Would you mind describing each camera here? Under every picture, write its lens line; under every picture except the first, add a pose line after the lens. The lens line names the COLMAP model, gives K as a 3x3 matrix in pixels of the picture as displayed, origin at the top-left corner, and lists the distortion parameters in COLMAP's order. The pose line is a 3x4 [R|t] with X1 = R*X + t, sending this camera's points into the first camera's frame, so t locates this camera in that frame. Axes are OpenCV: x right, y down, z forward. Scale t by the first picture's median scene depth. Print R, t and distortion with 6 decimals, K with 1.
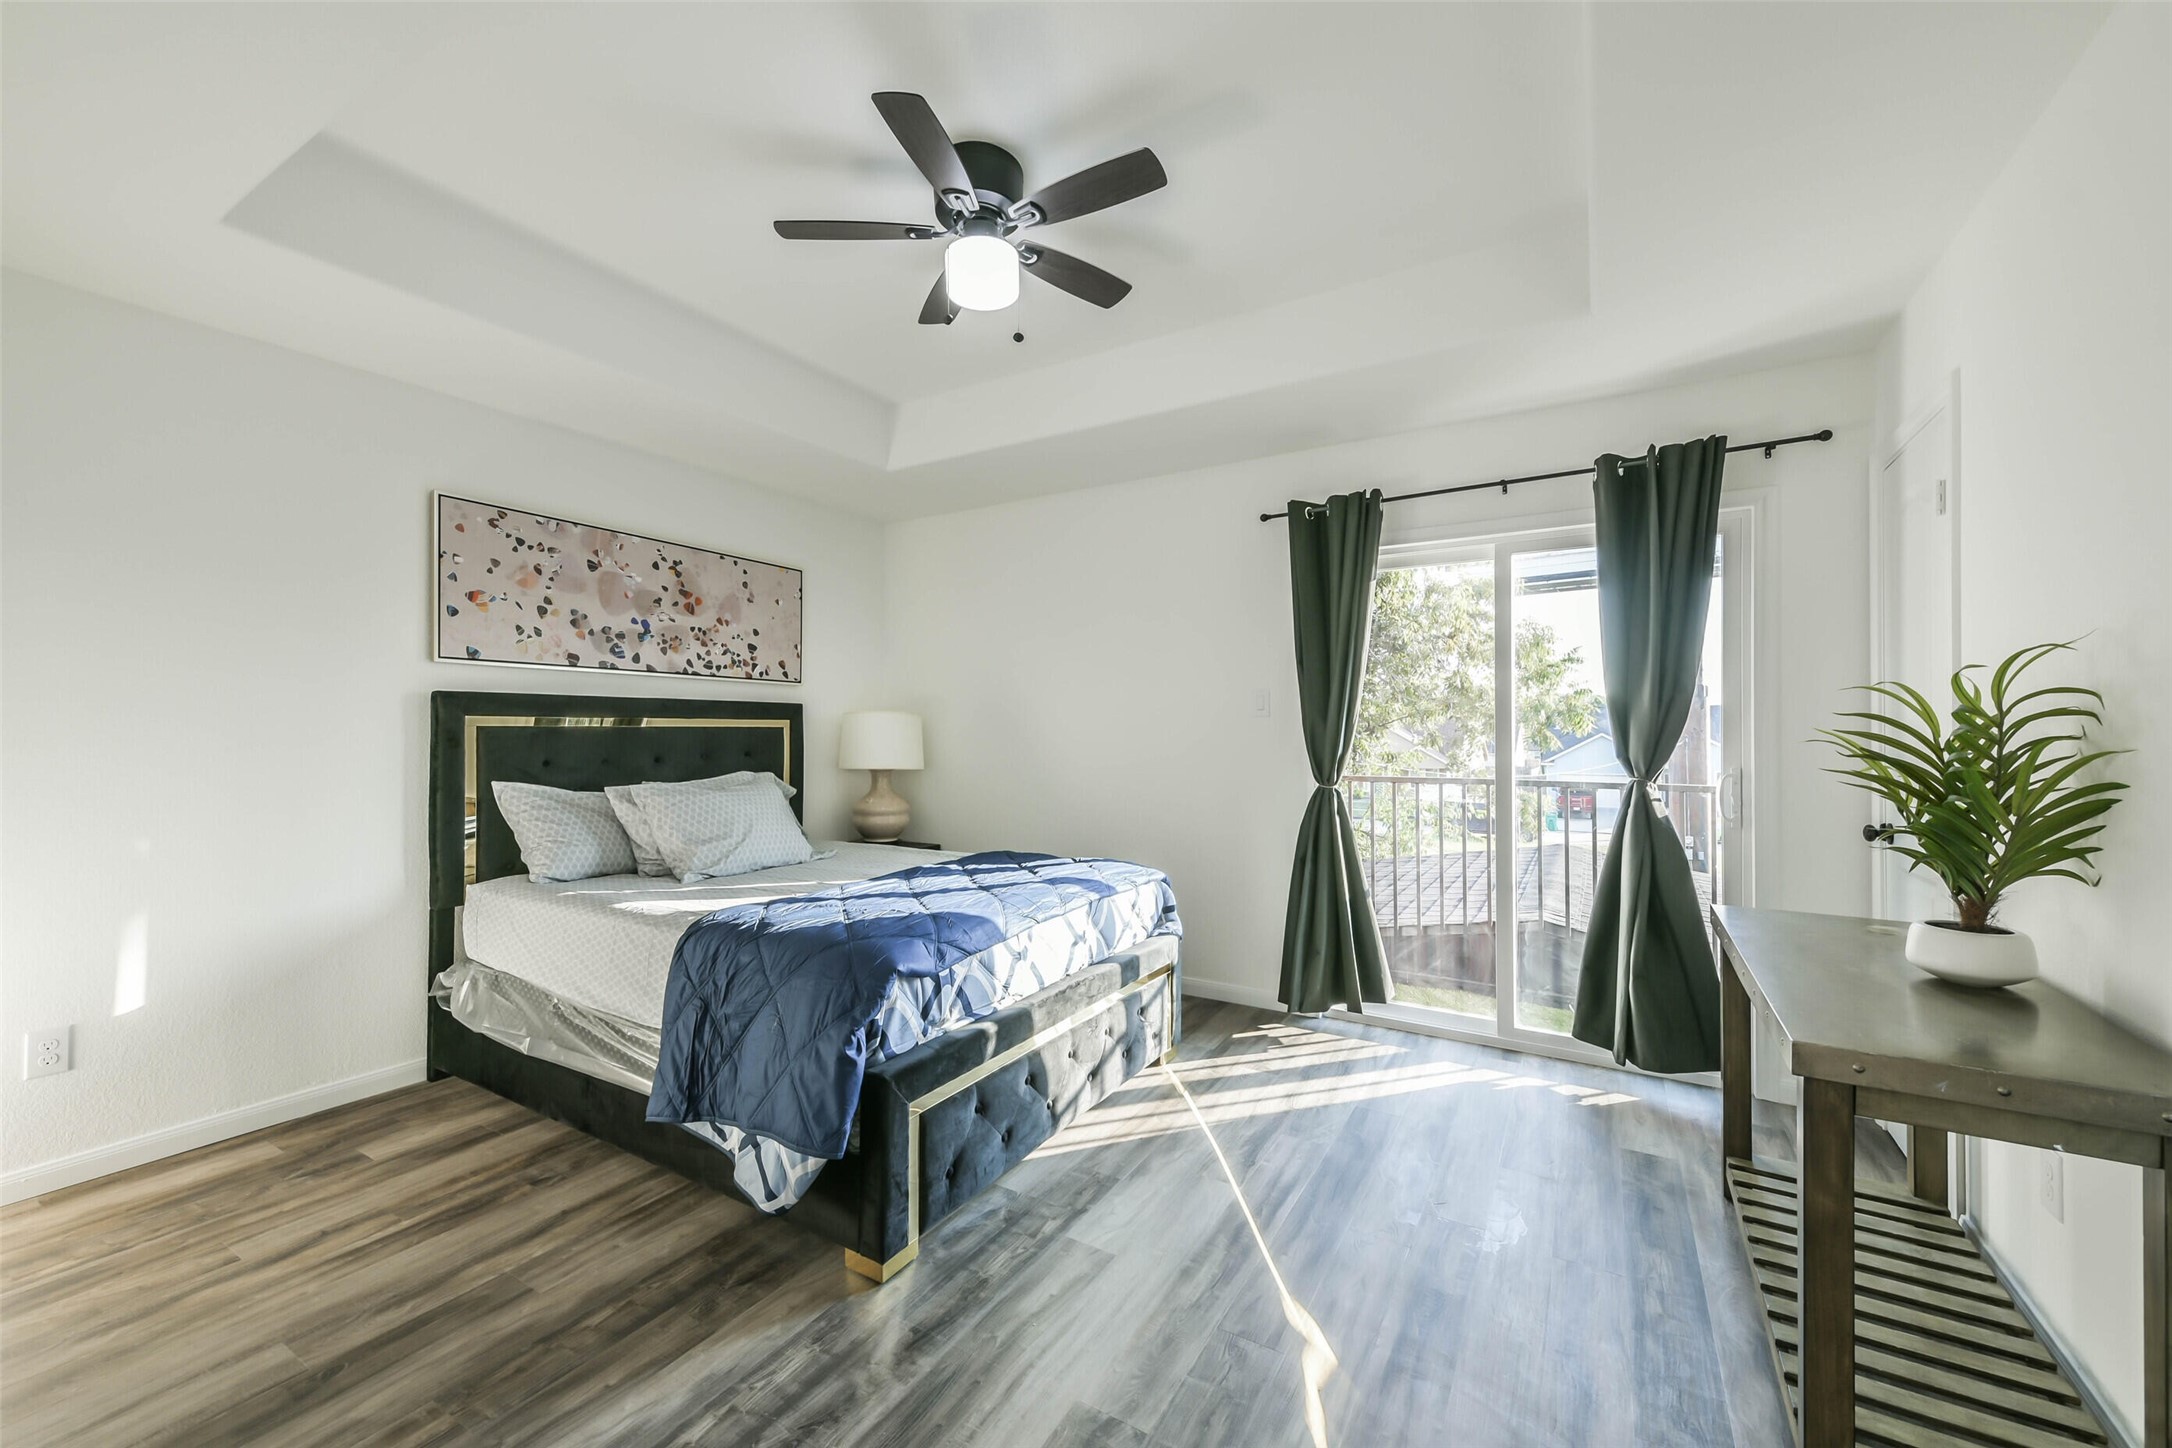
lens RADIAL K [[855.2, 0, 1059.4], [0, 855.2, 725.0], [0, 0, 1]] dist [0.032961, -0.010363]
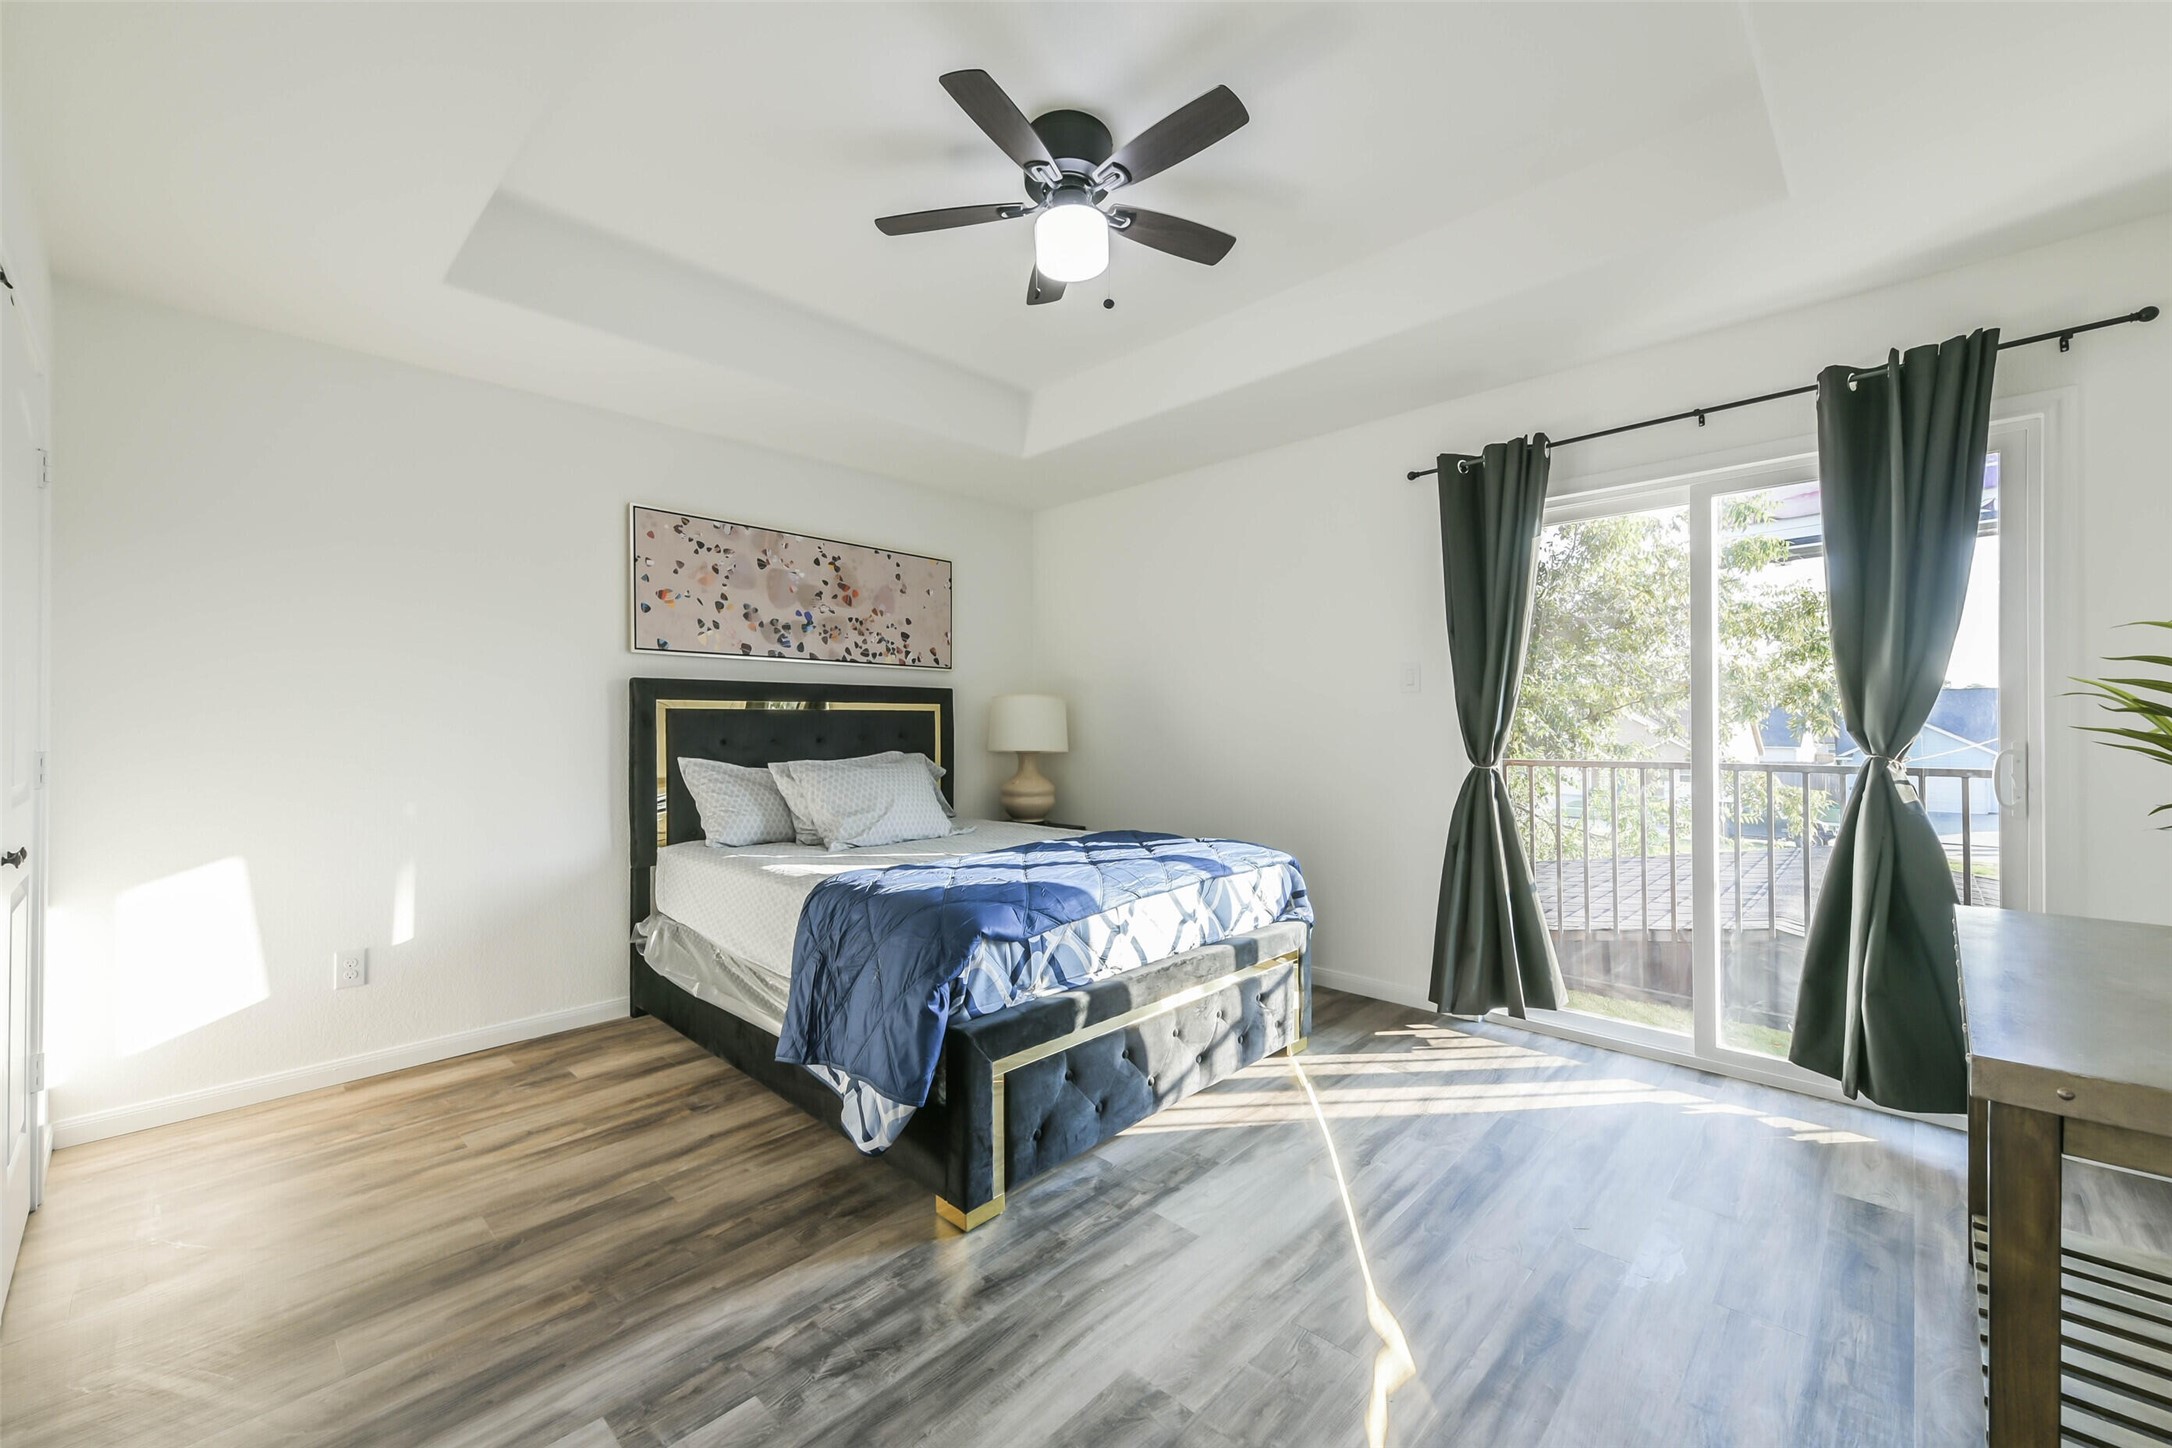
lens RADIAL K [[855.2, 0, 1059.4], [0, 855.2, 725.0], [0, 0, 1]] dist [0.032961, -0.010363]
pose [[0.975205, -0.005222, -0.221243, 0.112765], [0.006716, 0.999959, 0.006005, 0.027199], [0.221202, -0.007342, 0.975200, 0.017999]]
